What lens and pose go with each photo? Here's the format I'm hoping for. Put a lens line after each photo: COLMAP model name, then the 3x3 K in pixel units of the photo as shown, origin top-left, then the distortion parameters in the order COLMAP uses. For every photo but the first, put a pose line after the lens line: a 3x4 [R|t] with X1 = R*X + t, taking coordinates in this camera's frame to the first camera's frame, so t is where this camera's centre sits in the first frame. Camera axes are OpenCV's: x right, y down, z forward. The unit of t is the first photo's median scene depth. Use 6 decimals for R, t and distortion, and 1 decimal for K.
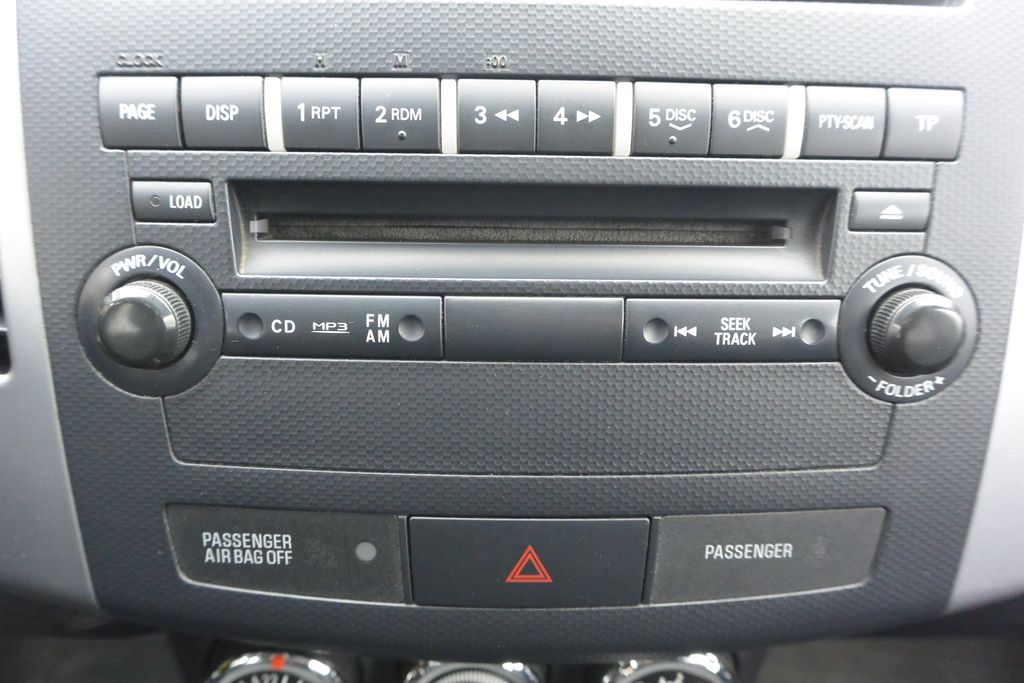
lens RADIAL K [[778.9, 0, 511.1], [0, 778.9, 347.5], [0, 0, 1]] dist [-0.011377, 0.021393]
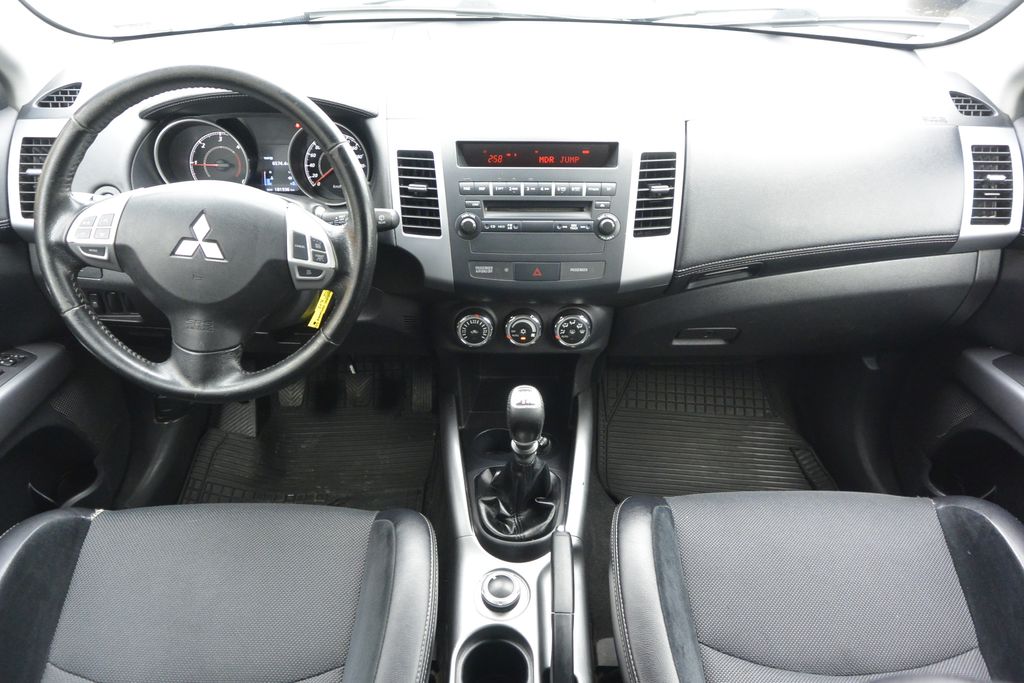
lens RADIAL K [[778.9, 0, 509.0], [0, 778.9, 341.3], [0, 0, 1]] dist [-0.011377, 0.021393]
pose [[0.999937, -0.007727, -0.008100, -0.136944], [0.007564, 0.999771, -0.020042, 0.903035], [0.008253, 0.019979, 0.999766, -4.539937]]
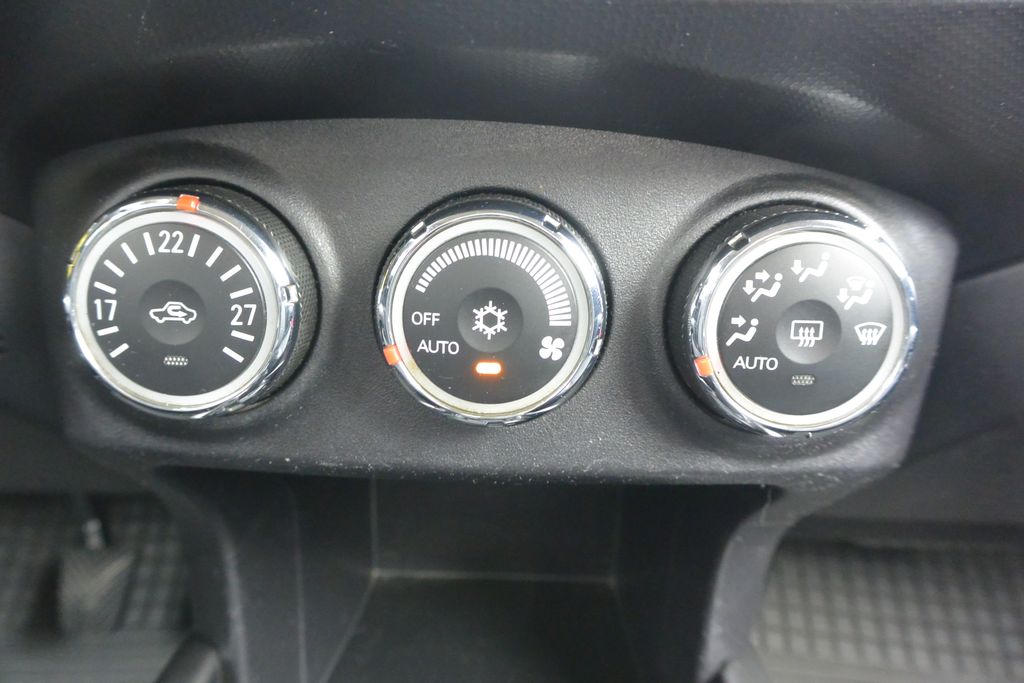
lens RADIAL K [[778.9, 0, 508.6], [0, 778.9, 345.9], [0, 0, 1]] dist [-0.011377, 0.021393]
pose [[0.999730, 0.018739, -0.013770, -0.038228], [-0.021360, 0.974070, -0.225236, 0.945737], [0.009192, 0.225469, 0.974207, 0.587375]]
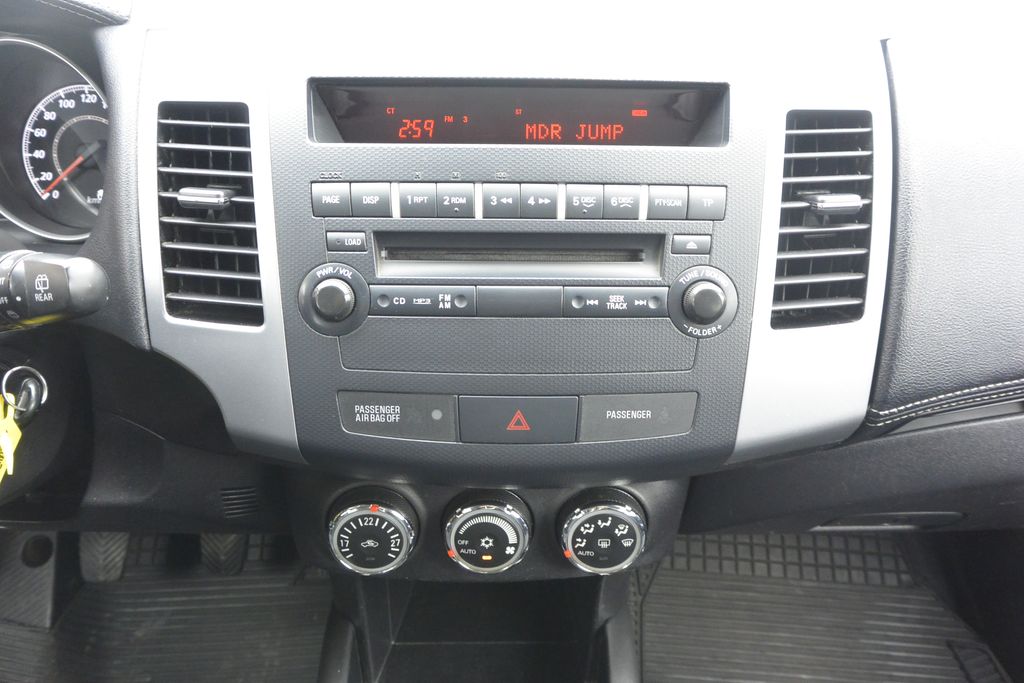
lens RADIAL K [[778.9, 0, 508.5], [0, 778.9, 339.4], [0, 0, 1]] dist [-0.011377, 0.021393]
pose [[0.999983, -0.005693, 0.000957, -0.003026], [0.005740, 0.998228, -0.059225, 0.199076], [-0.000618, 0.059230, 0.998244, -1.065979]]
